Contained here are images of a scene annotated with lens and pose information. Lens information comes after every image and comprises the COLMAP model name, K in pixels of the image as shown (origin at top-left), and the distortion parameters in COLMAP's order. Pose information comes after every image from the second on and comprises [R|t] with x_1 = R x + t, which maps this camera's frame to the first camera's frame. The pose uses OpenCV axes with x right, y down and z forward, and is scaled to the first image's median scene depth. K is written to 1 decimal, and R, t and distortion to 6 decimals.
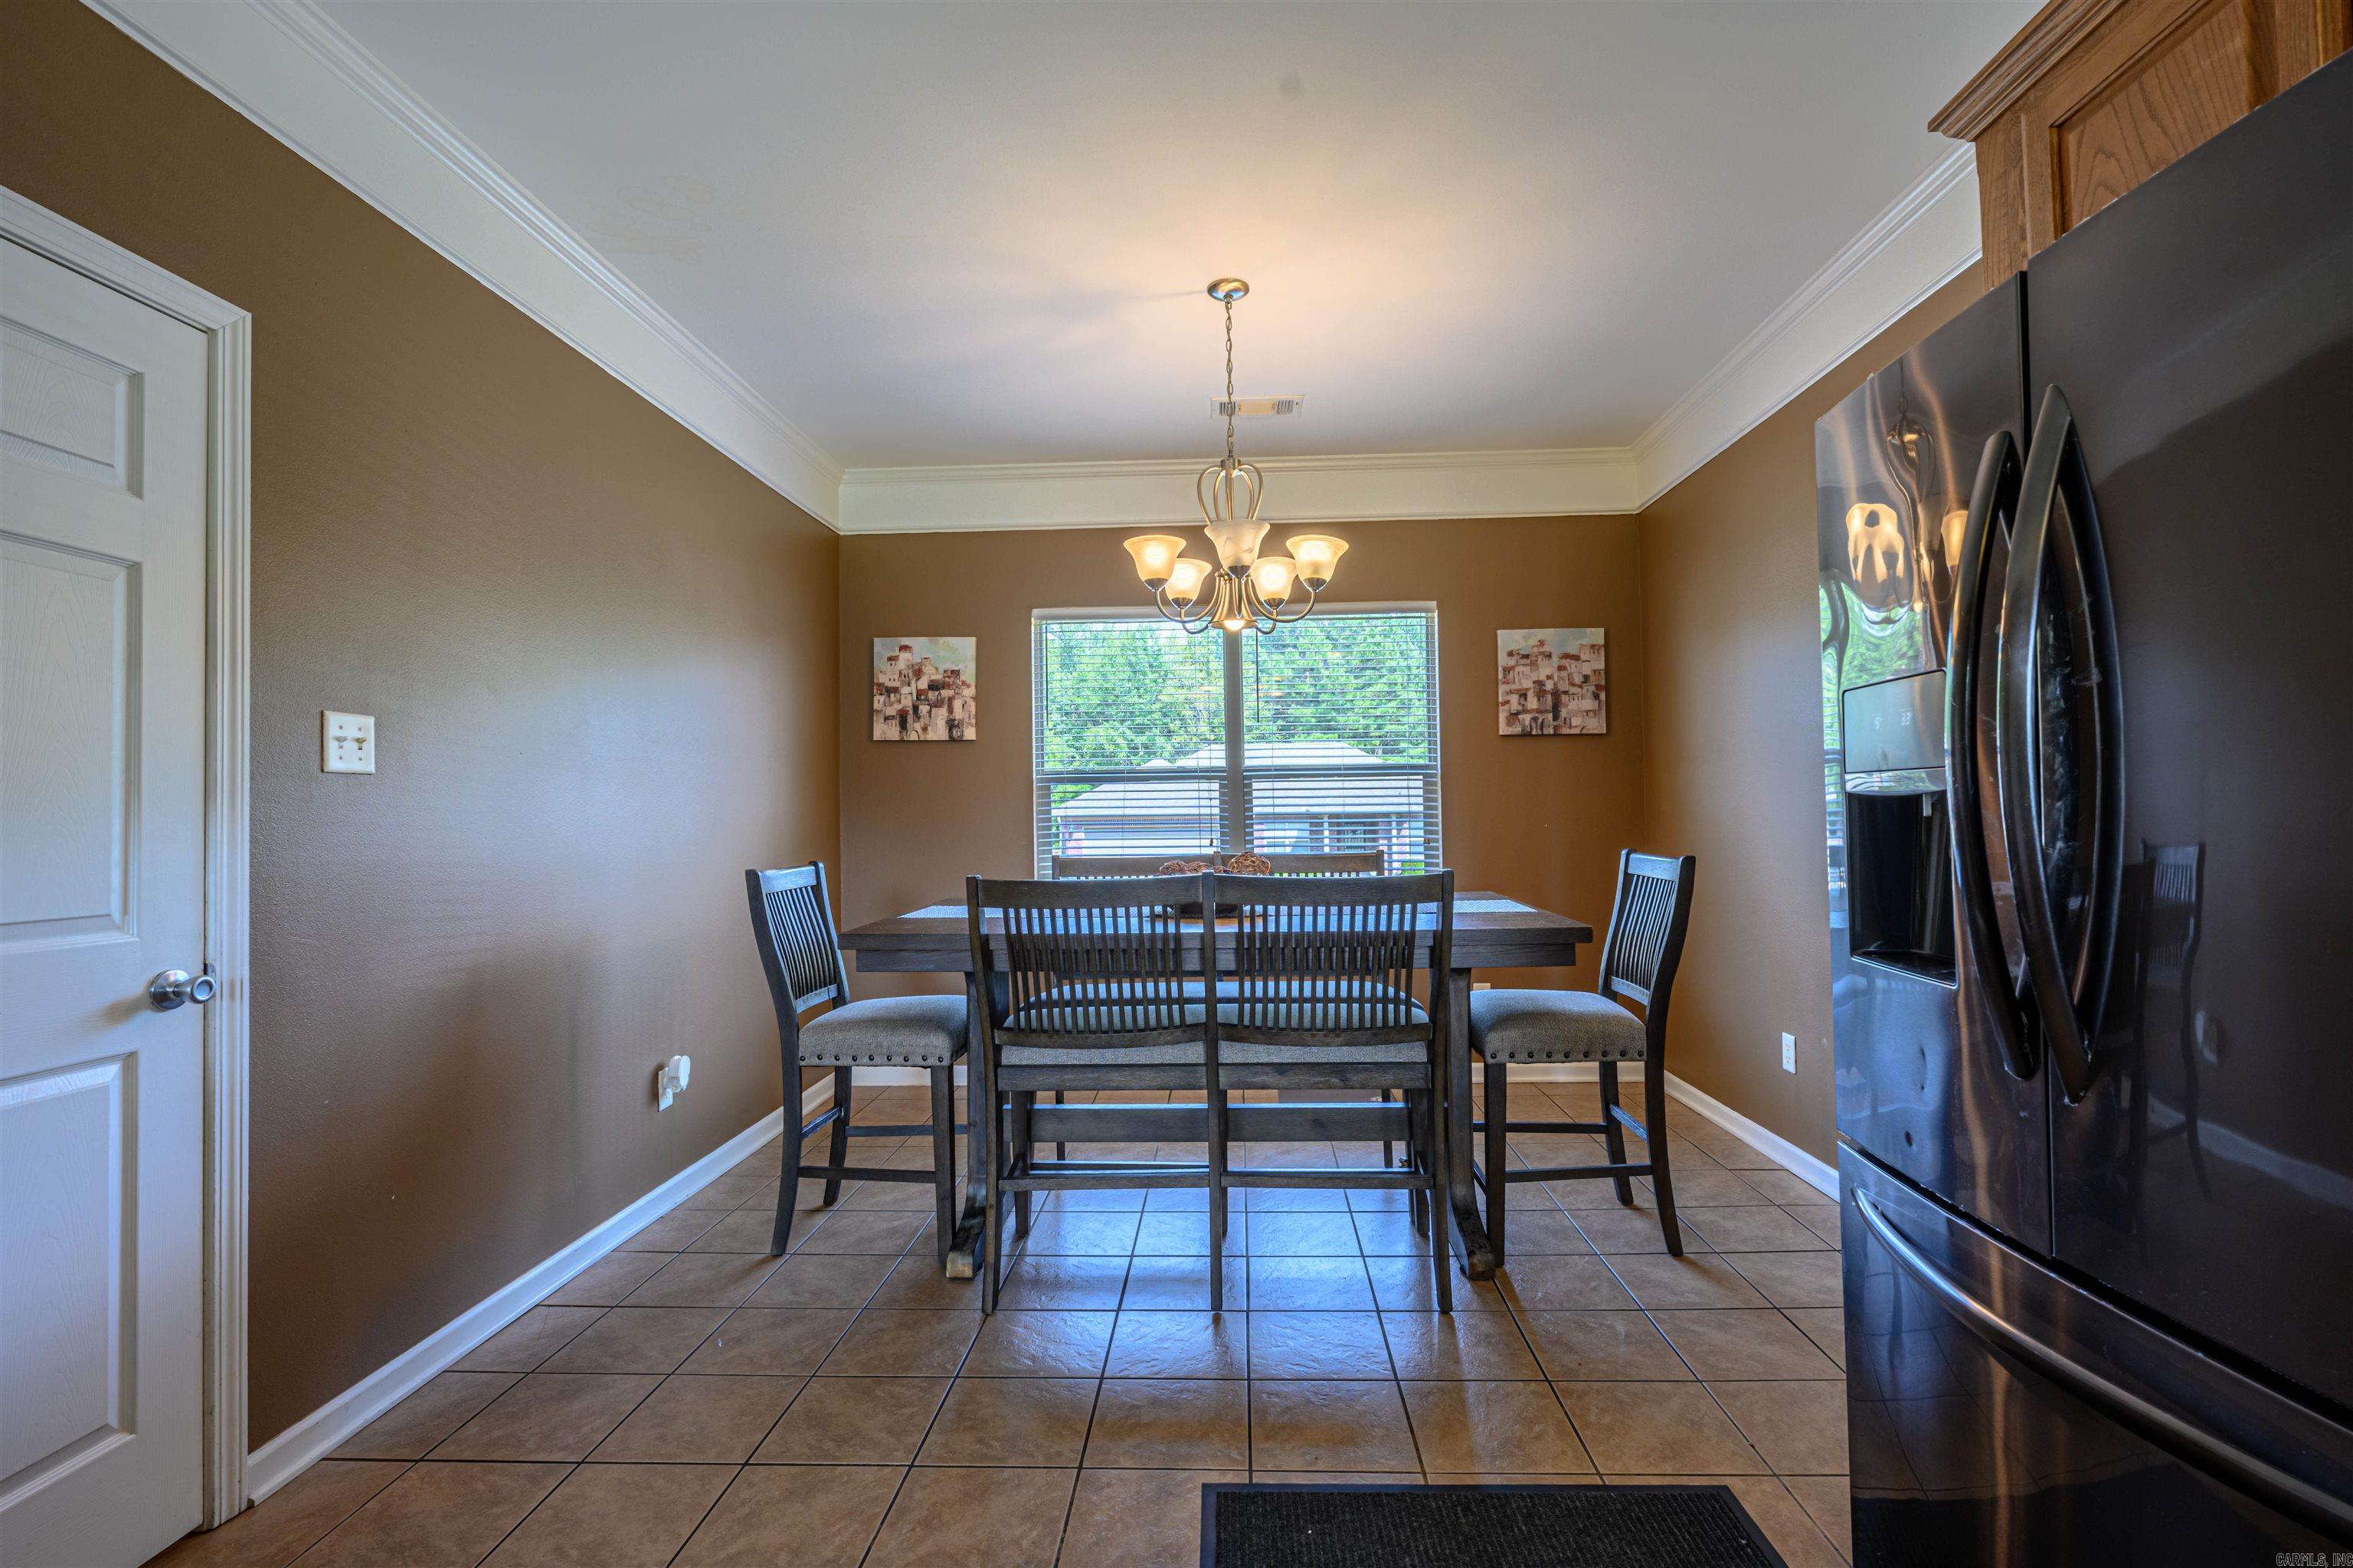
lens RADIAL K [[1042.0, 0, 1191.2], [0, 1042.0, 793.6], [0, 0, 1]] dist [-0.003322, -0.000036]
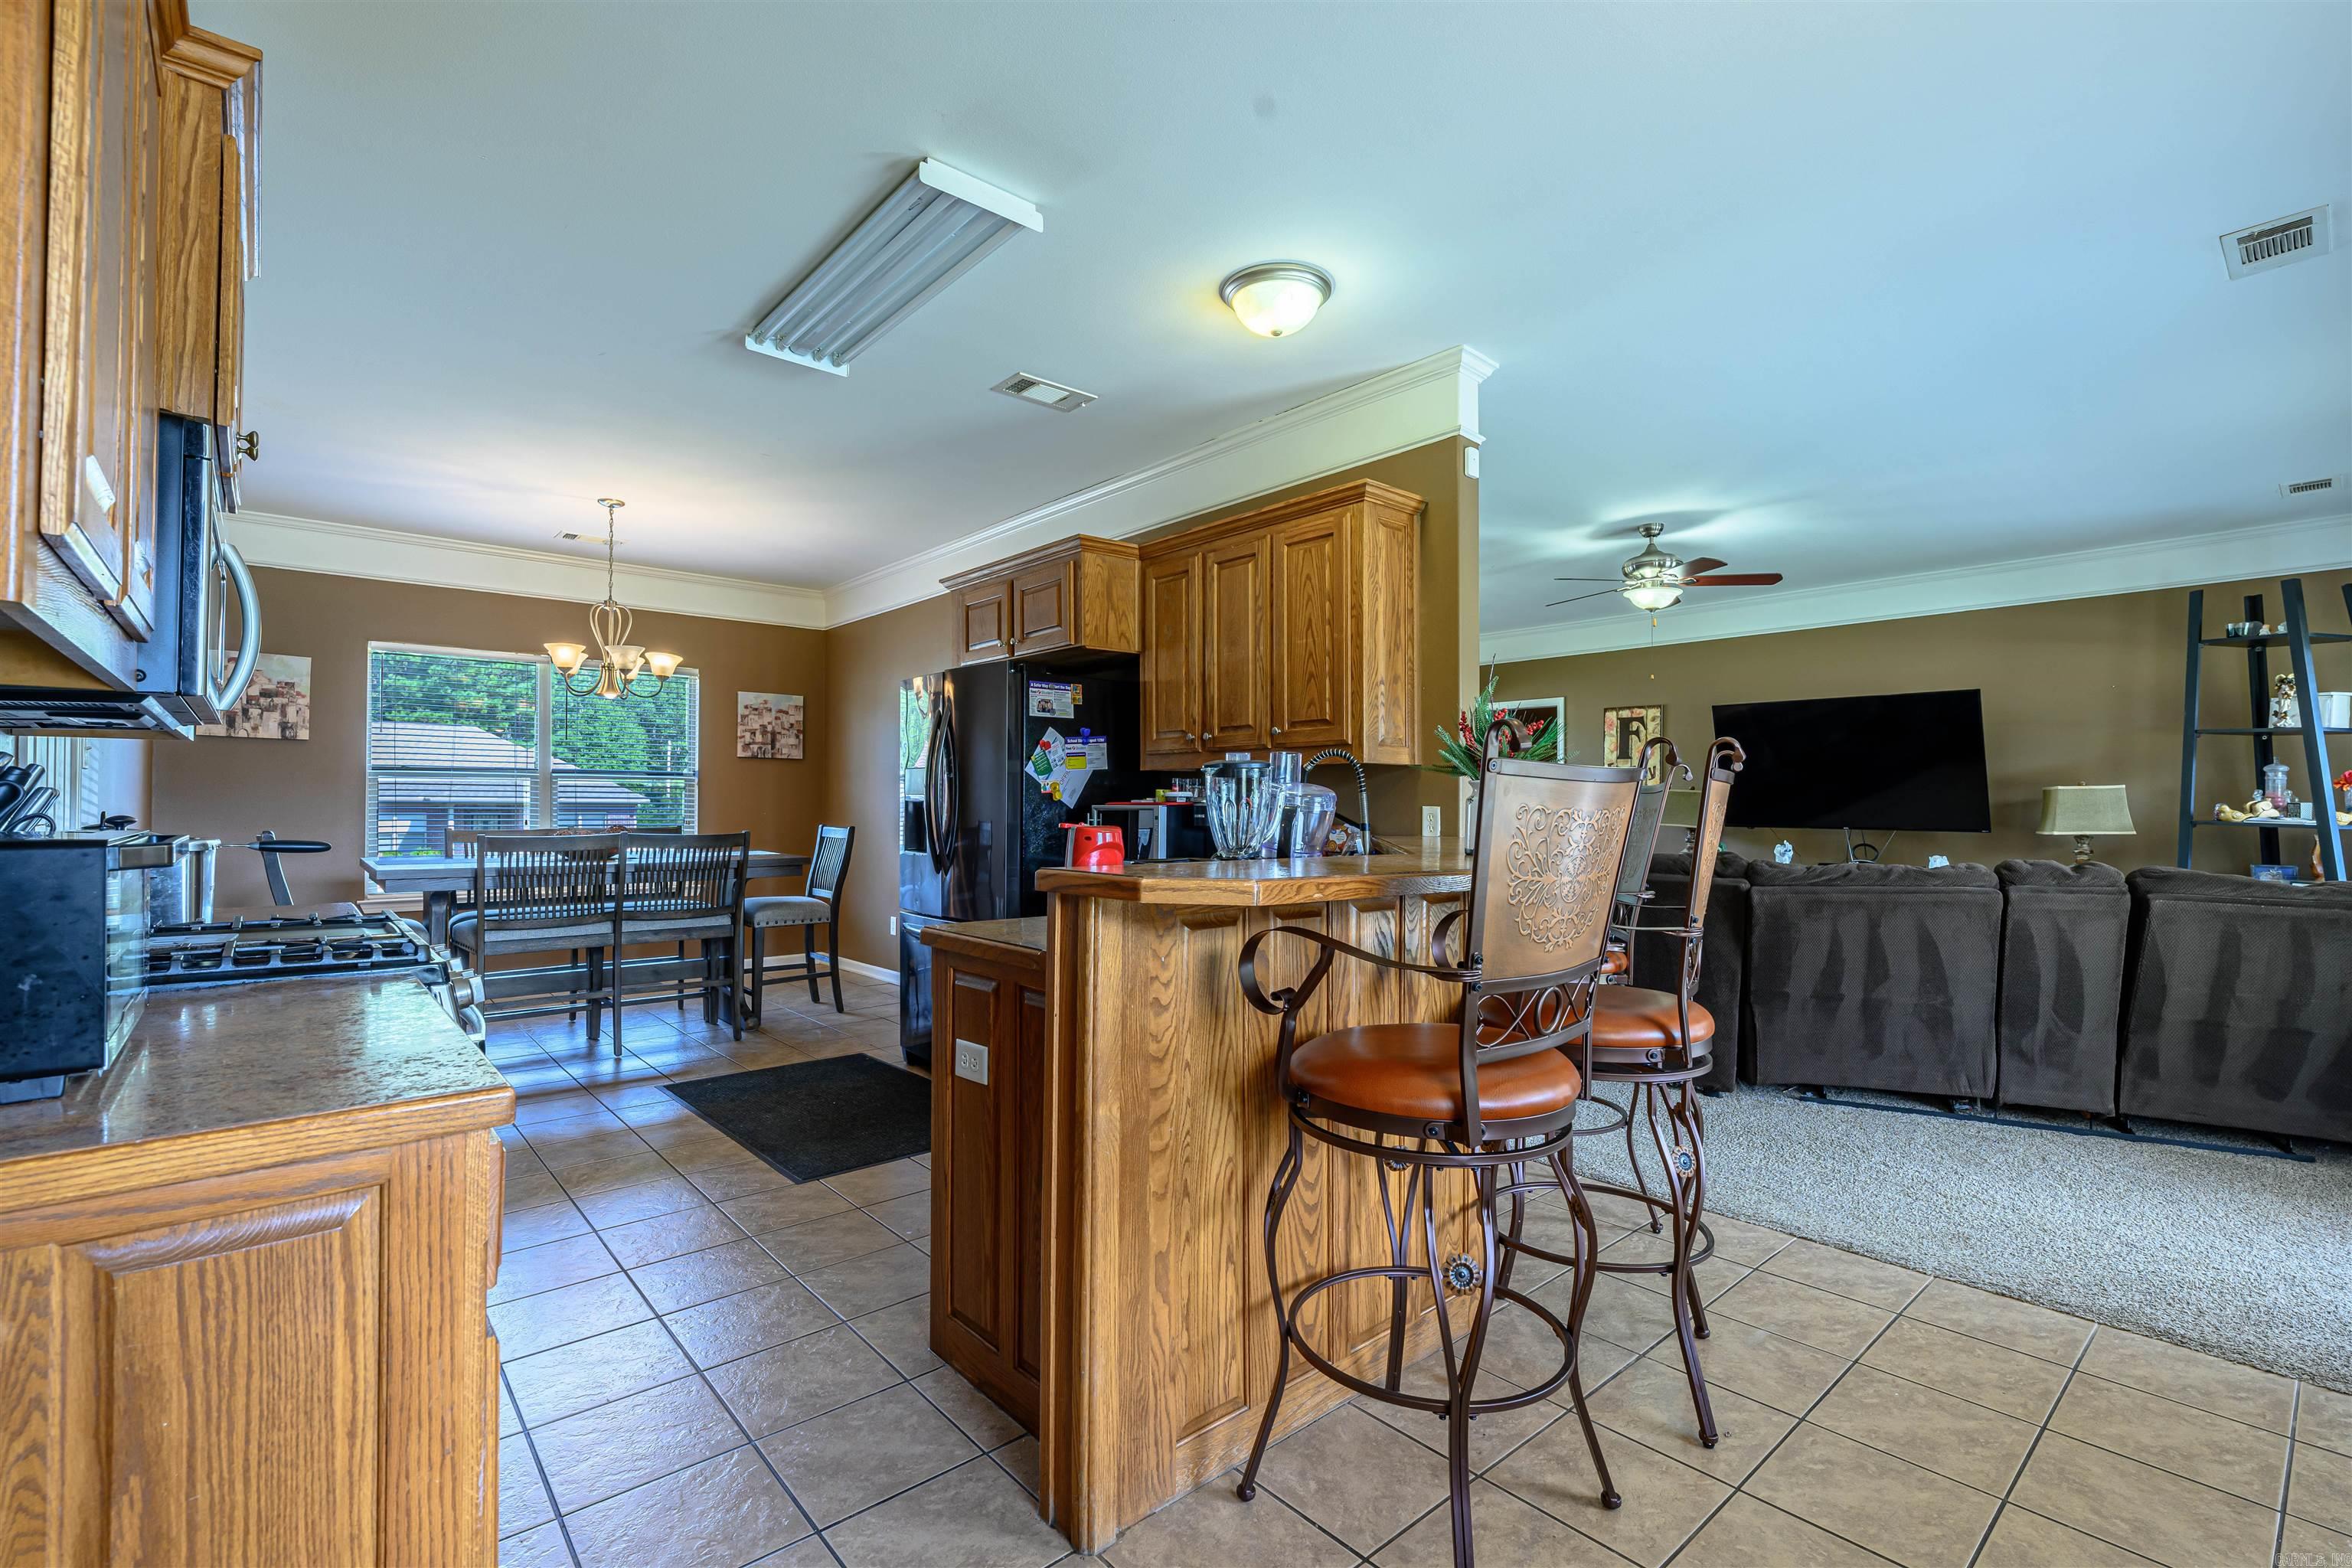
lens RADIAL K [[1041.5, 0, 1180.2], [0, 1041.5, 795.1], [0, 0, 1]] dist [-0.003322, -0.000036]
pose [[0.720048, 0.023415, 0.693529, -0.321628], [-0.027195, 0.999615, -0.005514, -0.007405], [-0.693391, -0.014890, 0.720408, -0.622859]]
